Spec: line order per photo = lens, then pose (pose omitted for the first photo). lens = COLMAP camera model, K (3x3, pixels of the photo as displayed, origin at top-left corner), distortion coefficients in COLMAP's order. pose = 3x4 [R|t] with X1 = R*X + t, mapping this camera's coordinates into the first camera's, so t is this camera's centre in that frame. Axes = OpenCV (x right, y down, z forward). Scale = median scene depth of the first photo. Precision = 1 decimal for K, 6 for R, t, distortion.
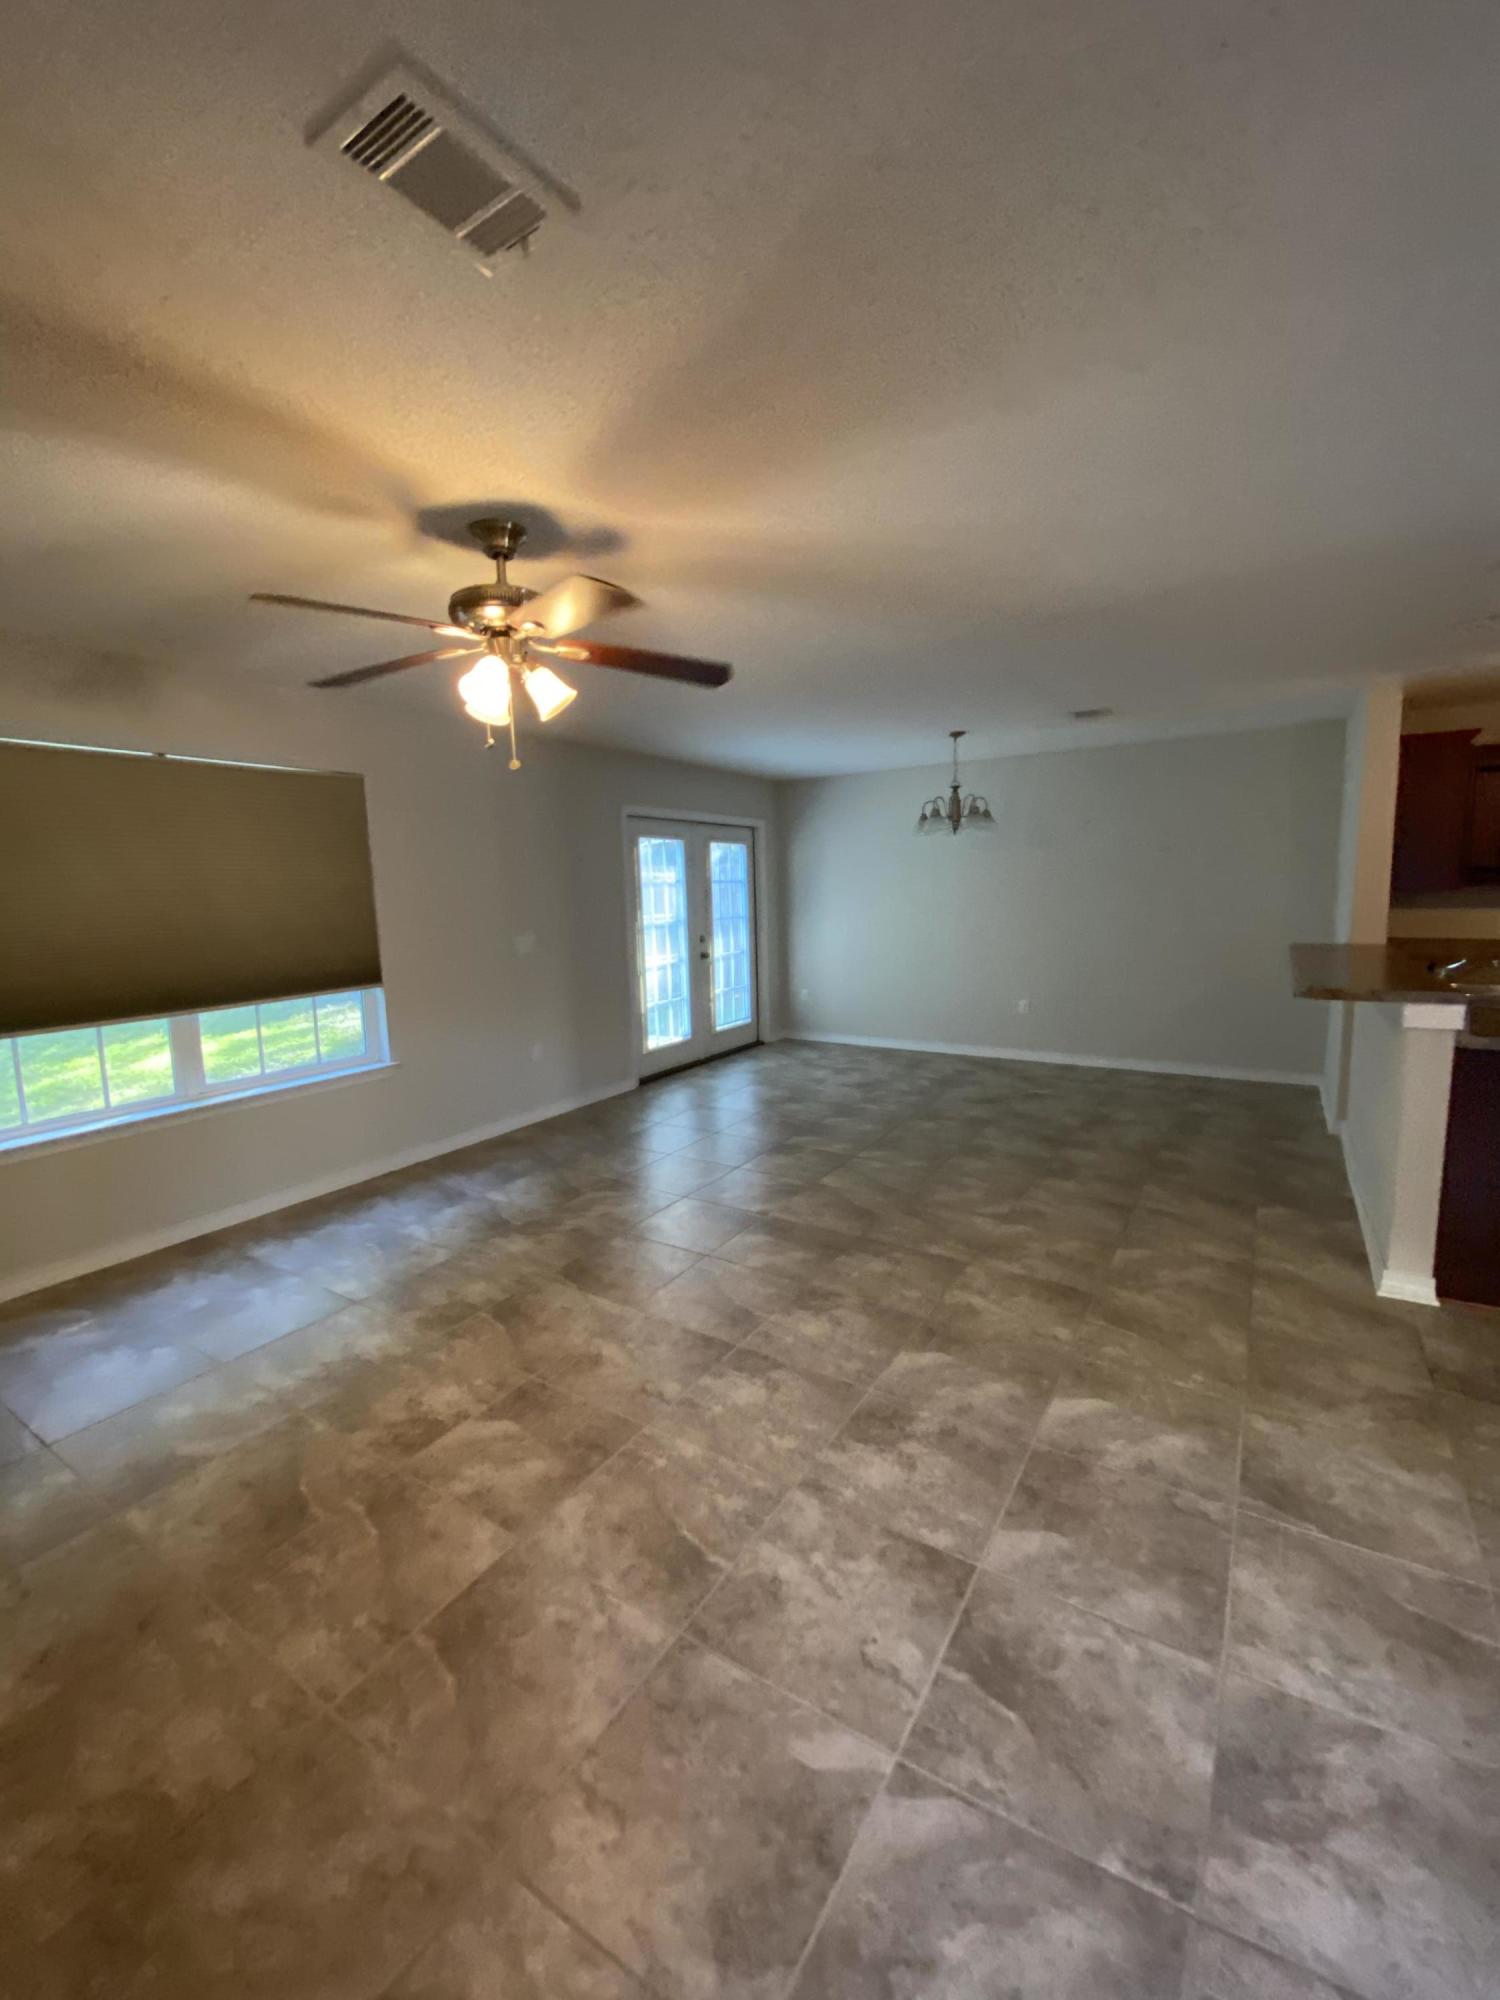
lens RADIAL K [[813.6, 0, 752.2], [0, 813.6, 990.6], [0, 0, 1]] dist [0.016178, -0.016194]
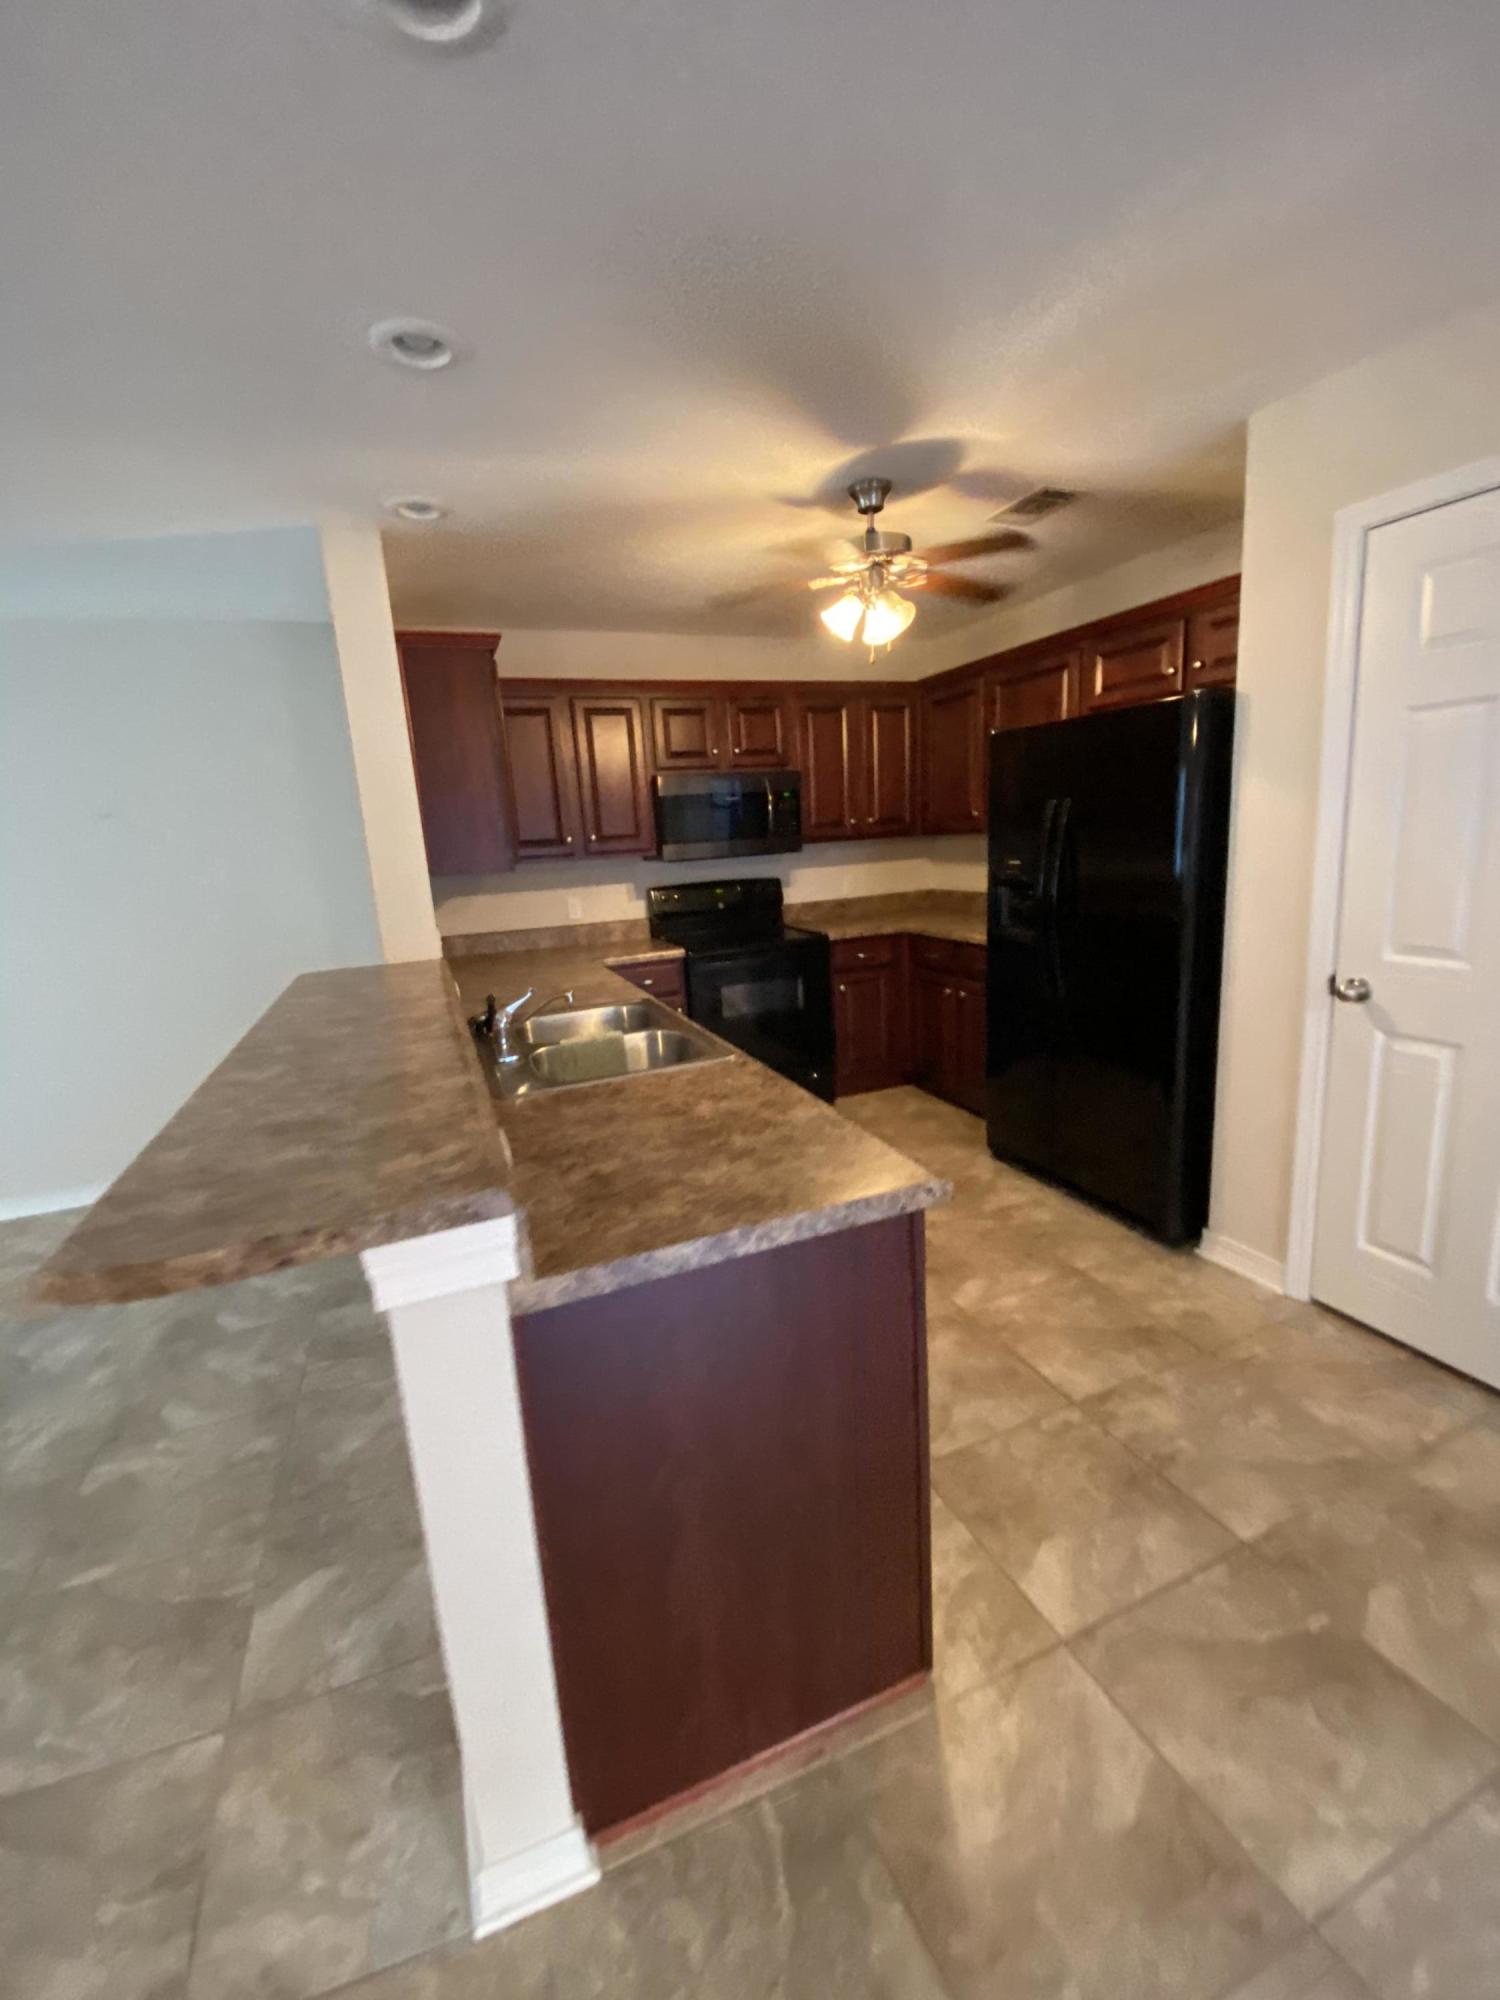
lens RADIAL K [[813.6, 0, 752.2], [0, 813.6, 990.6], [0, 0, 1]] dist [0.016178, -0.016194]
pose [[0.575989, -0.163523, 0.800935, 0.313220], [0.147065, 0.984530, 0.095246, -0.045540], [-0.804120, 0.062928, 0.591127, 0.329062]]
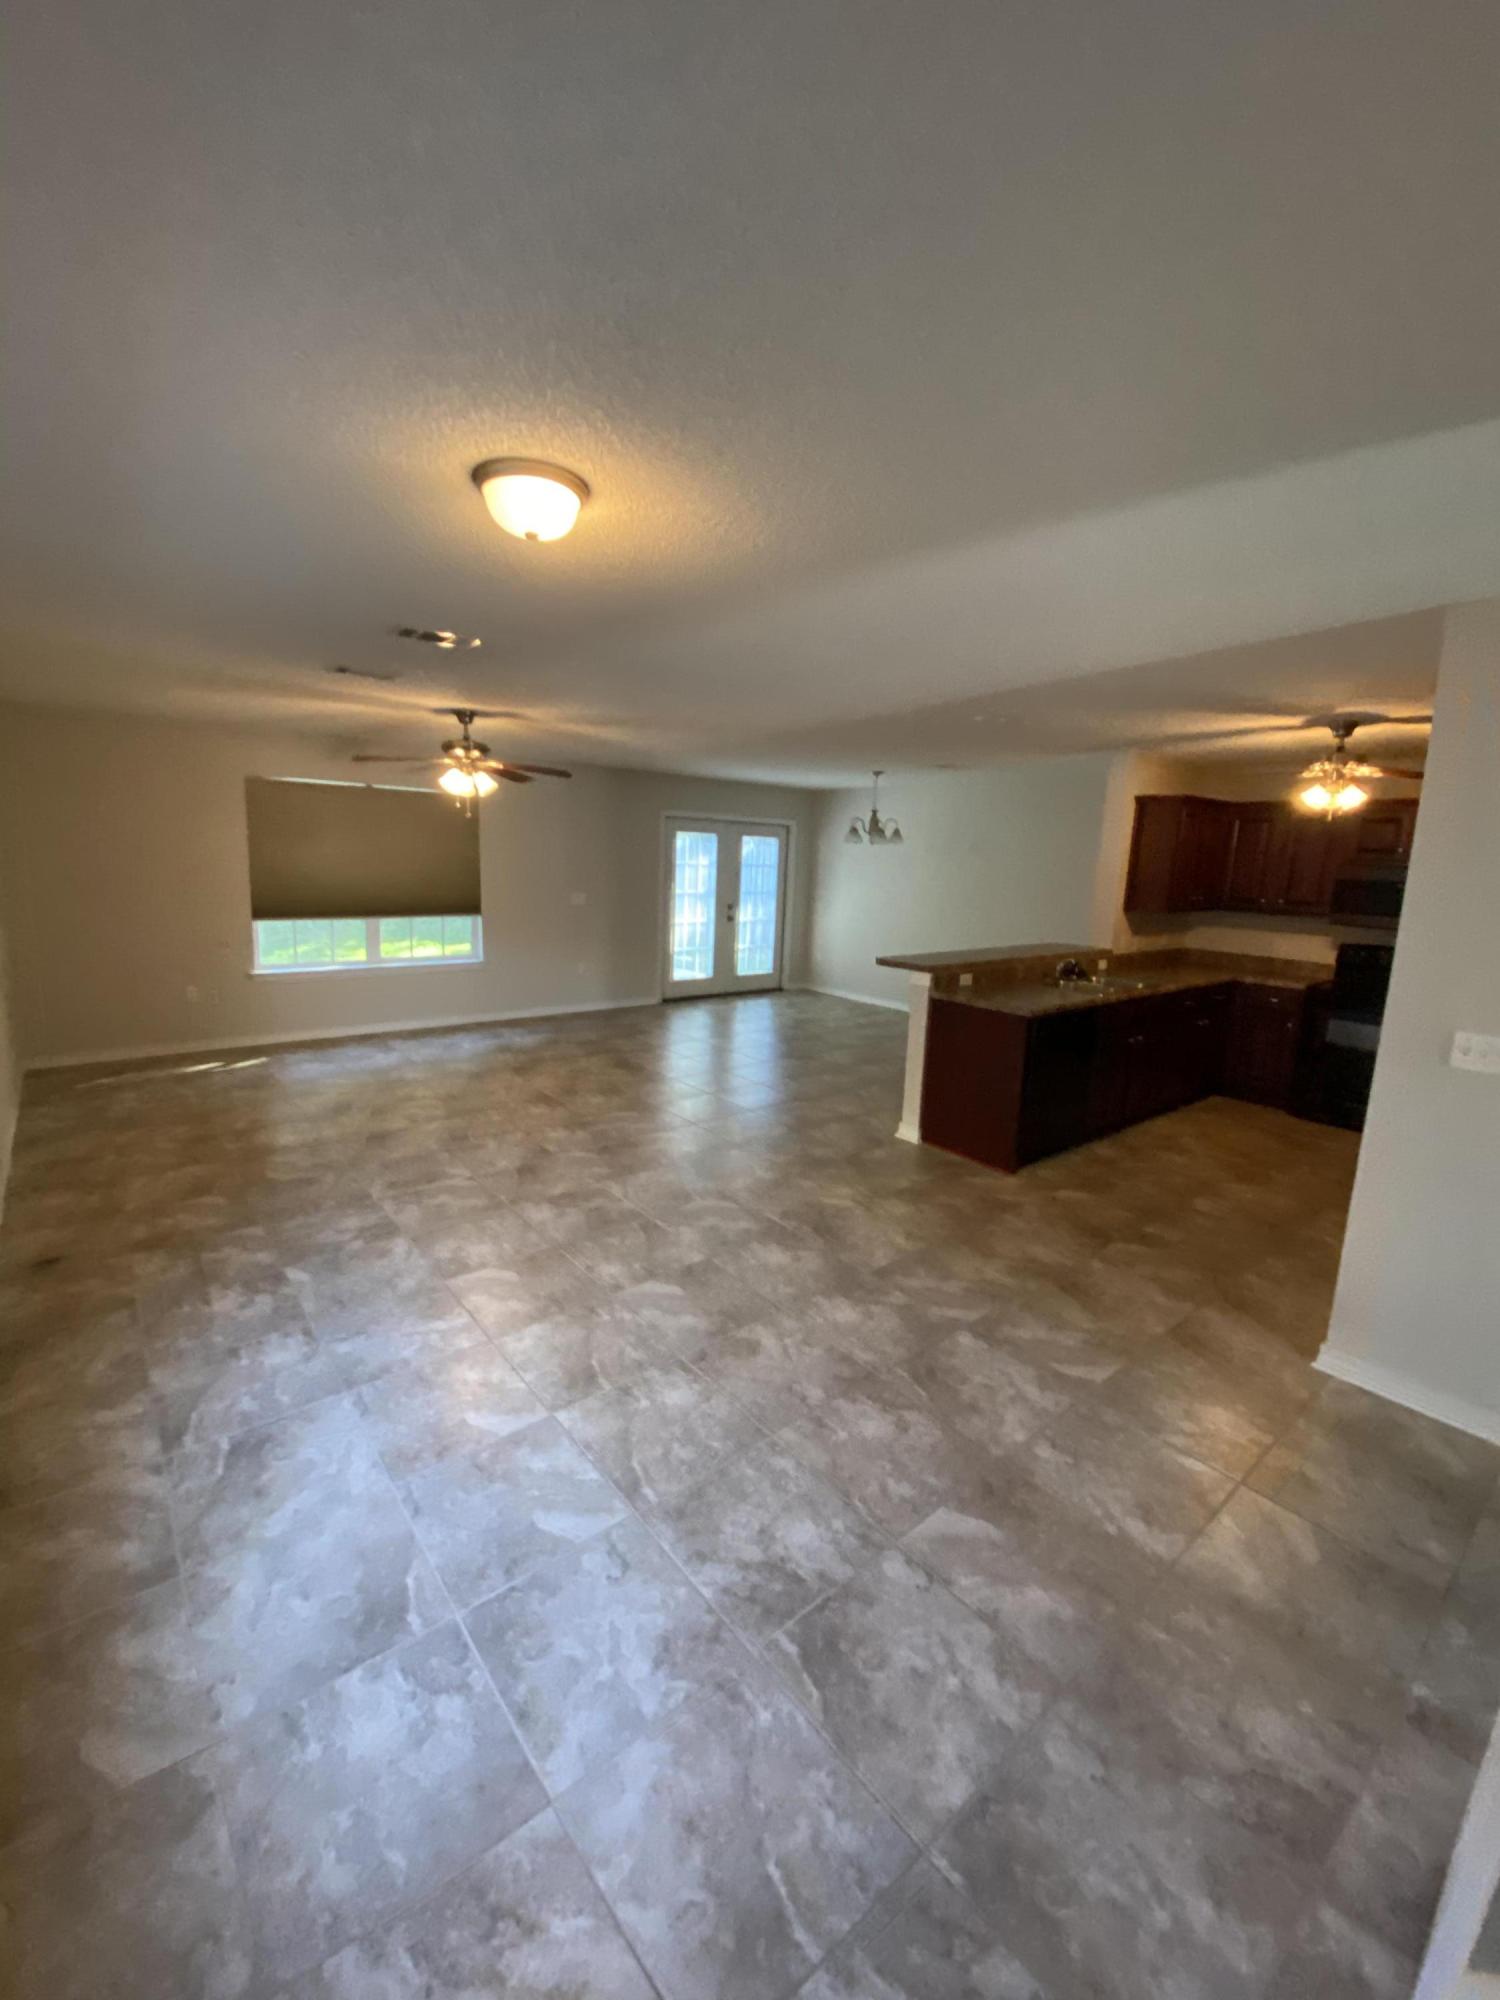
lens RADIAL K [[813.6, 0, 752.2], [0, 813.6, 990.6], [0, 0, 1]] dist [0.016178, -0.016194]
pose [[0.949920, 0.113570, -0.291126, 0.486209], [-0.102809, 0.993338, 0.052052, 0.002995], [0.295099, -0.019515, 0.955267, -0.384523]]
